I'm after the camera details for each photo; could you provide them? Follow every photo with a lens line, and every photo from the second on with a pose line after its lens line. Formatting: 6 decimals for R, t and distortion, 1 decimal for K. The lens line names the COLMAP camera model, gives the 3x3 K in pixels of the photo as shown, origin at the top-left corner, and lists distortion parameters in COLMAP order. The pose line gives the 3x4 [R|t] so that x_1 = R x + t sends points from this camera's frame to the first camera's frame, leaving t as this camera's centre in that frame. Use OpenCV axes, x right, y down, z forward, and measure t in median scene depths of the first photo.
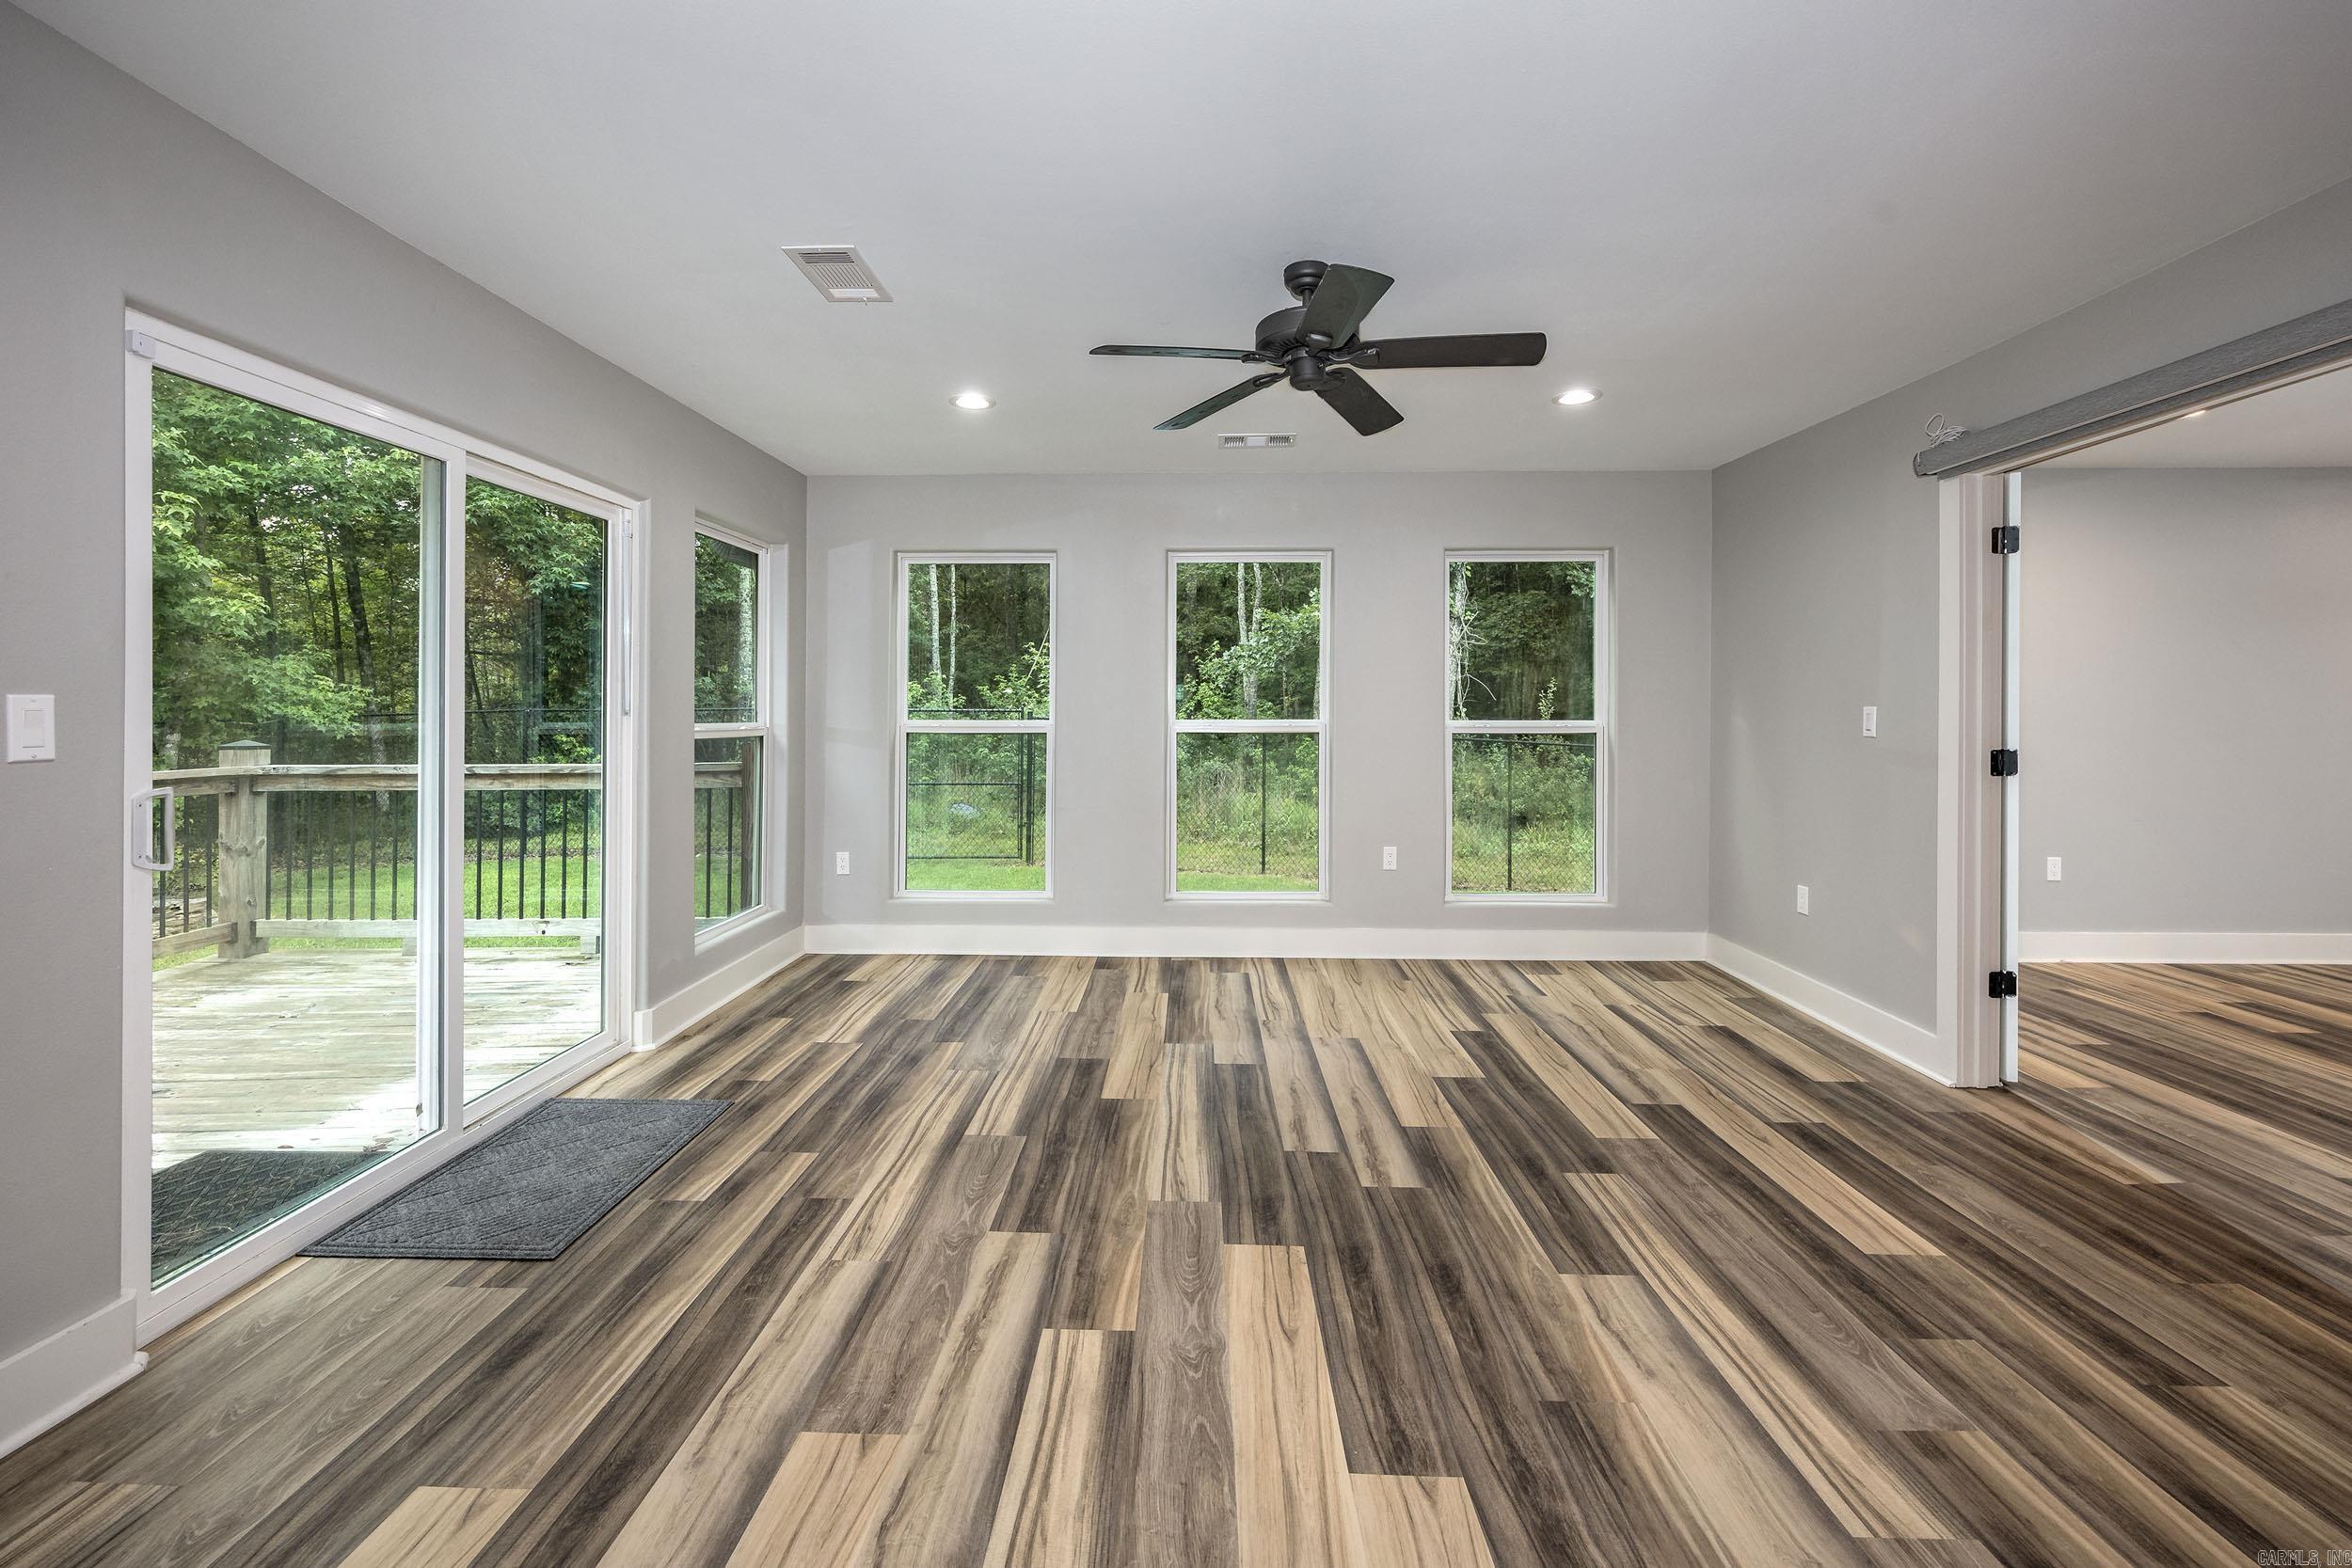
lens RADIAL K [[986.5, 0, 1169.9], [0, 986.5, 699.0], [0, 0, 1]] dist [0.000083, 0.000103]
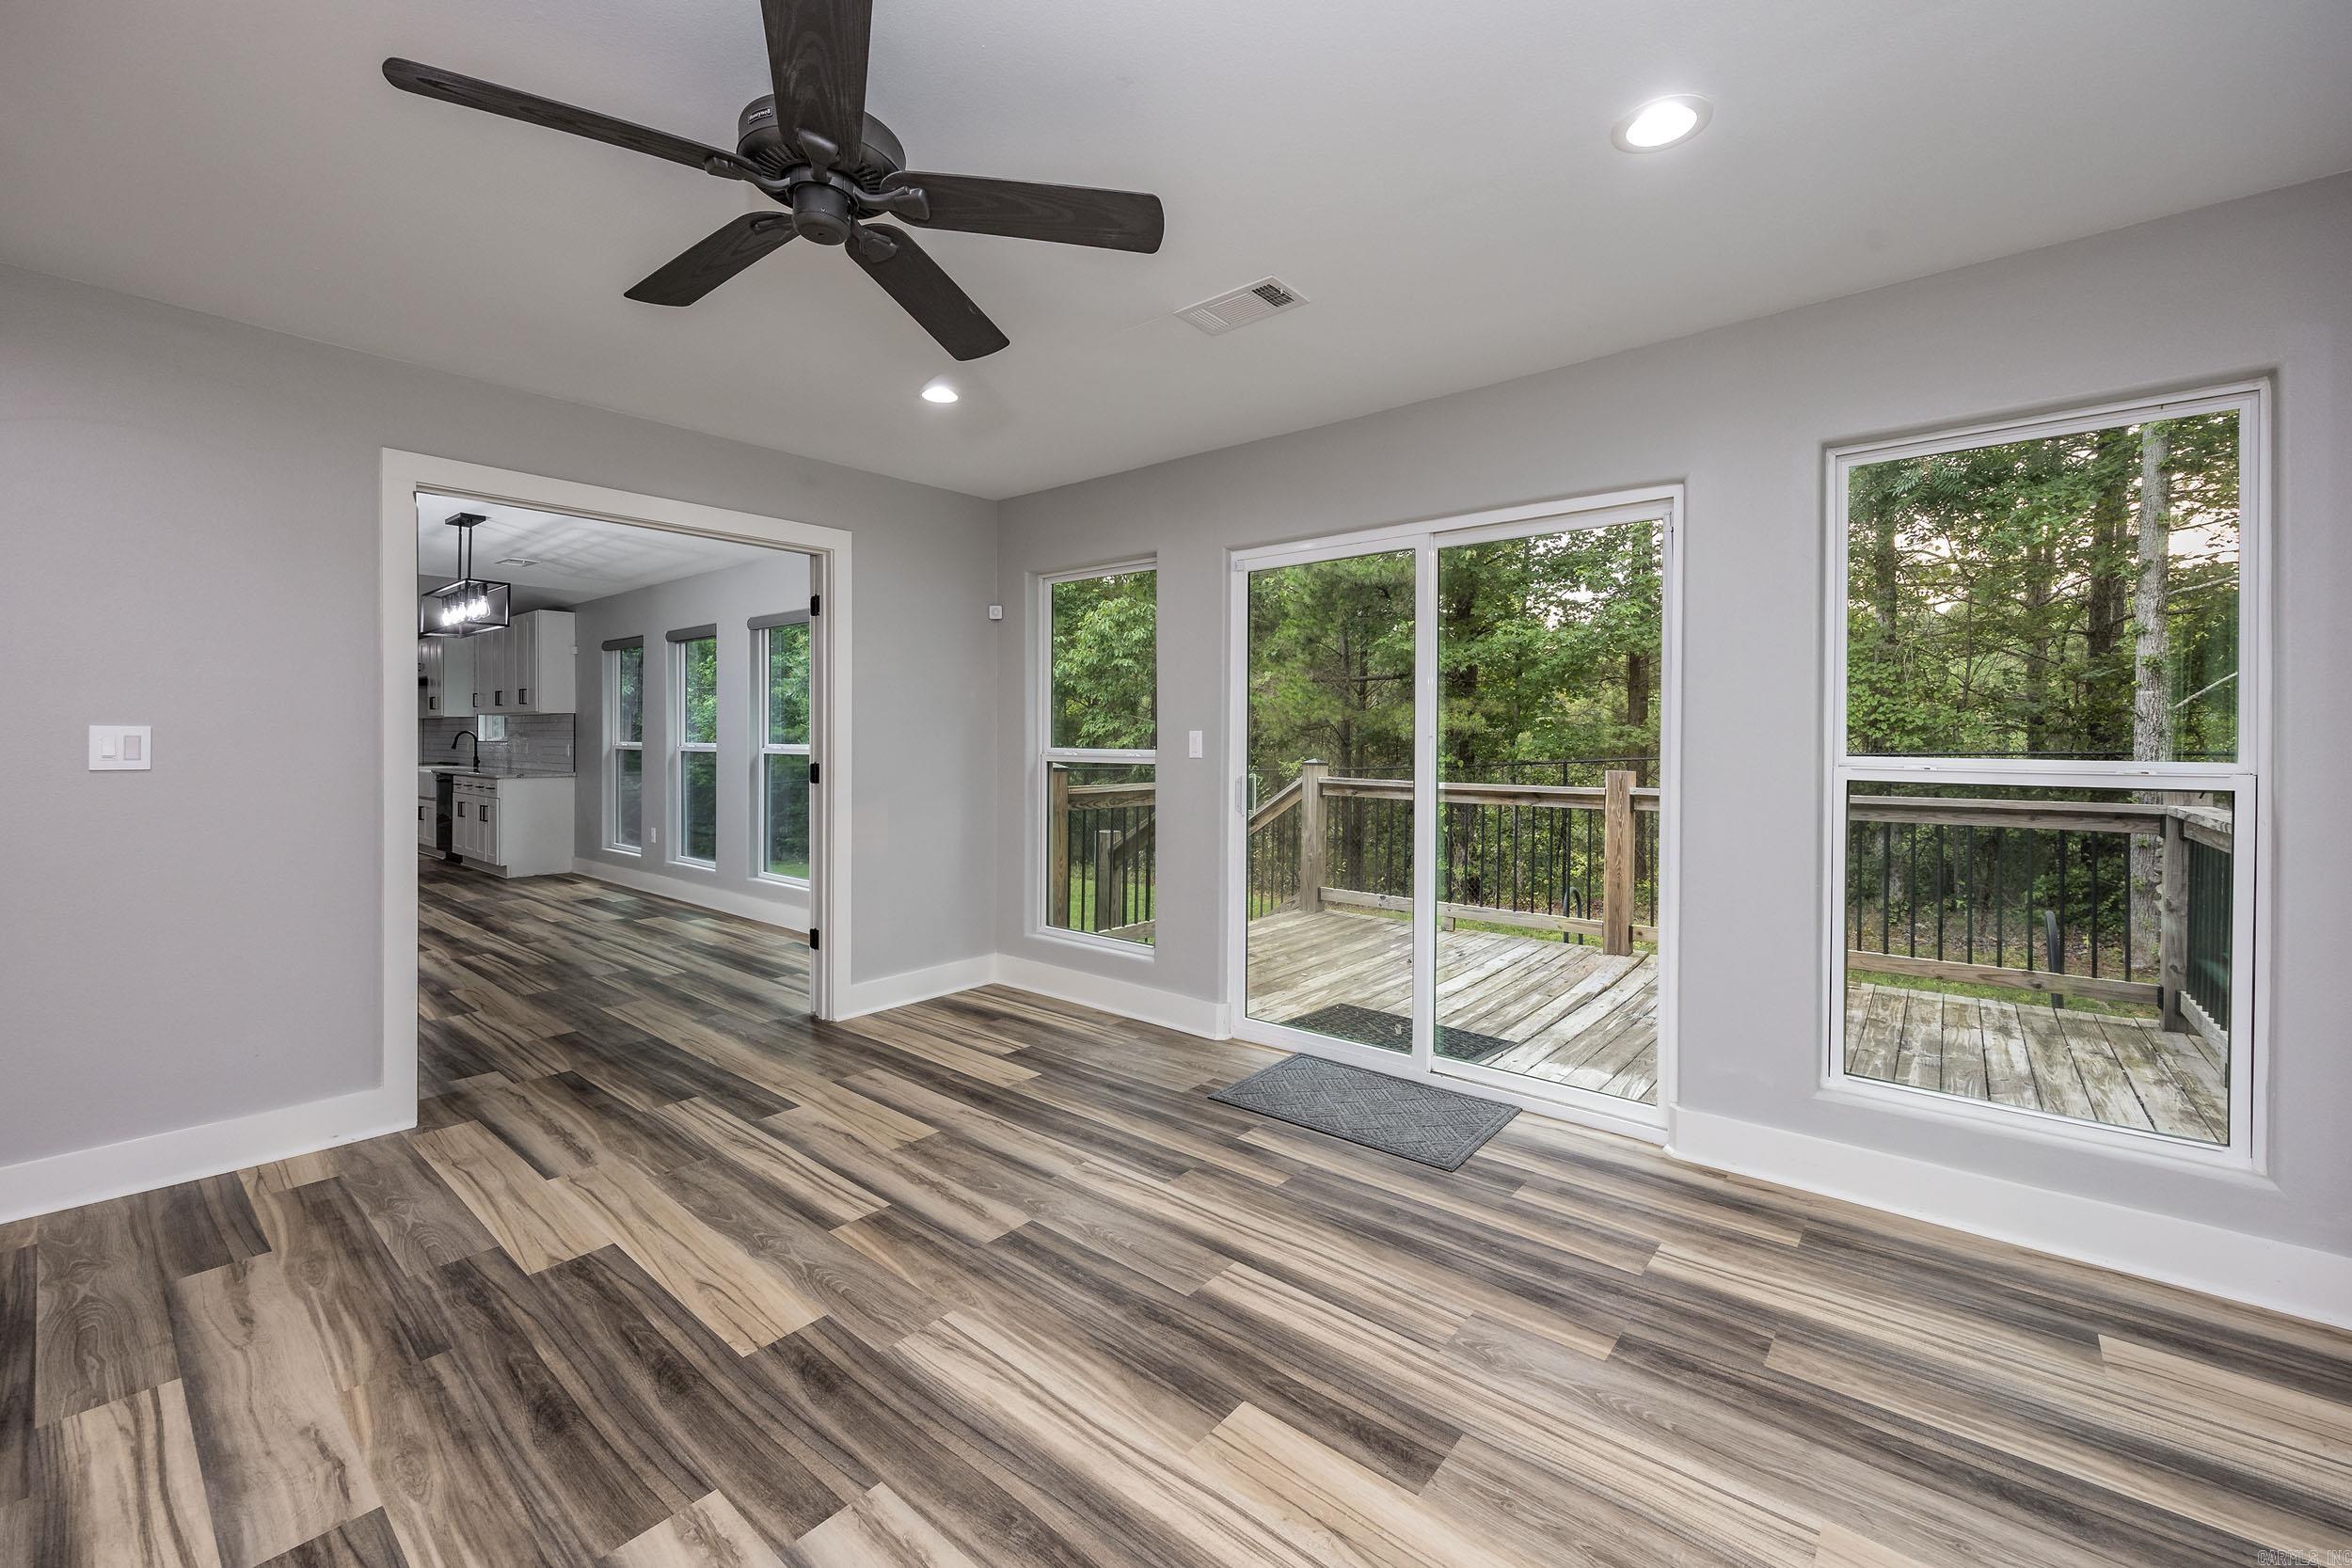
lens RADIAL K [[986.5, 0, 1173.8], [0, 986.5, 766.4], [0, 0, 1]] dist [0.000083, 0.000103]
pose [[-0.639441, 0.018165, -0.768626, 0.565383], [0.006590, 0.999814, 0.018147, 0.024937], [0.768812, 0.006539, -0.639441, 1.894926]]
